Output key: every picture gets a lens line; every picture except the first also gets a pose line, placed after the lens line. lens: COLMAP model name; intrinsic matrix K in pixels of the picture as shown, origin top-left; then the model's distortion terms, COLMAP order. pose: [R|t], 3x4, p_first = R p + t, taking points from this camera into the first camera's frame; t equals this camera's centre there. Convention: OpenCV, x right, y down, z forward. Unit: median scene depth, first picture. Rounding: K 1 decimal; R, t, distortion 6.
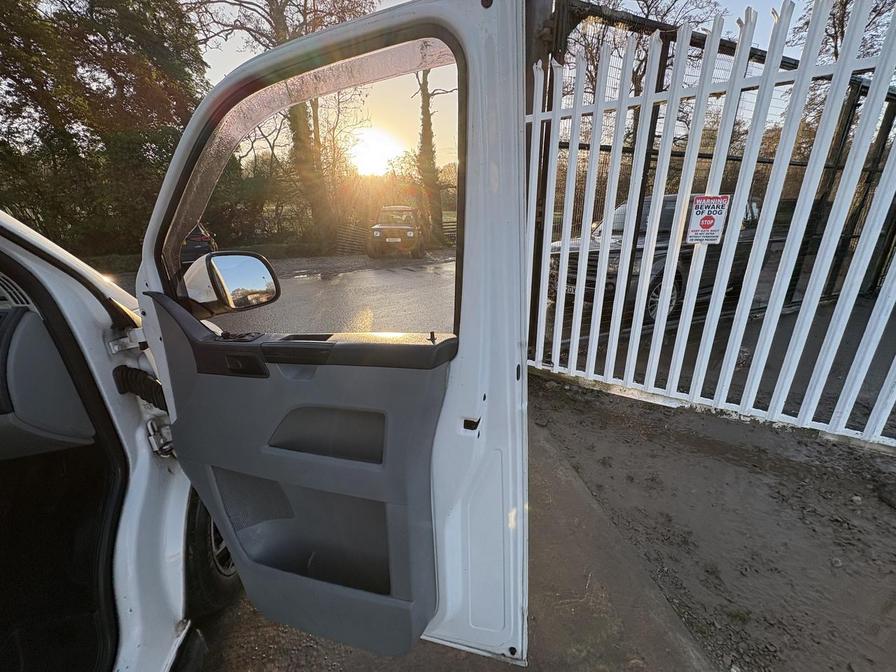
lens RADIAL K [[354.3, 0, 448.2], [0, 354.3, 334.2], [0, 0, 1]] dist [0.000882, -0.000027]
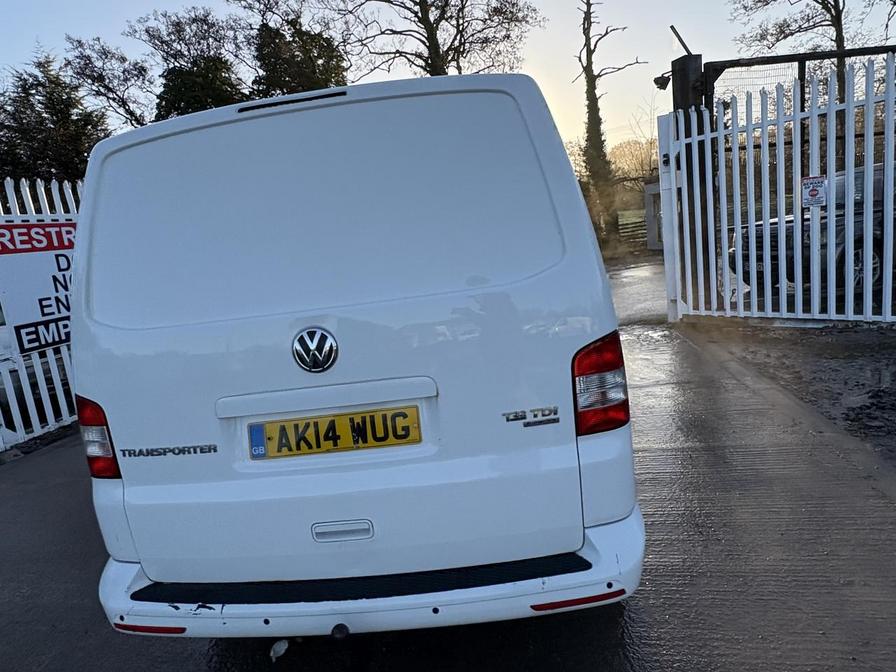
lens RADIAL K [[550.3, 0, 445.8], [0, 550.3, 331.3], [0, 0, 1]] dist [-0.002522, 0.004511]
pose [[0.948943, -0.042969, -0.312508, -0.009264], [-0.000262, 0.990572, -0.136995, 0.083624], [0.315448, 0.130083, 0.939984, -0.229839]]
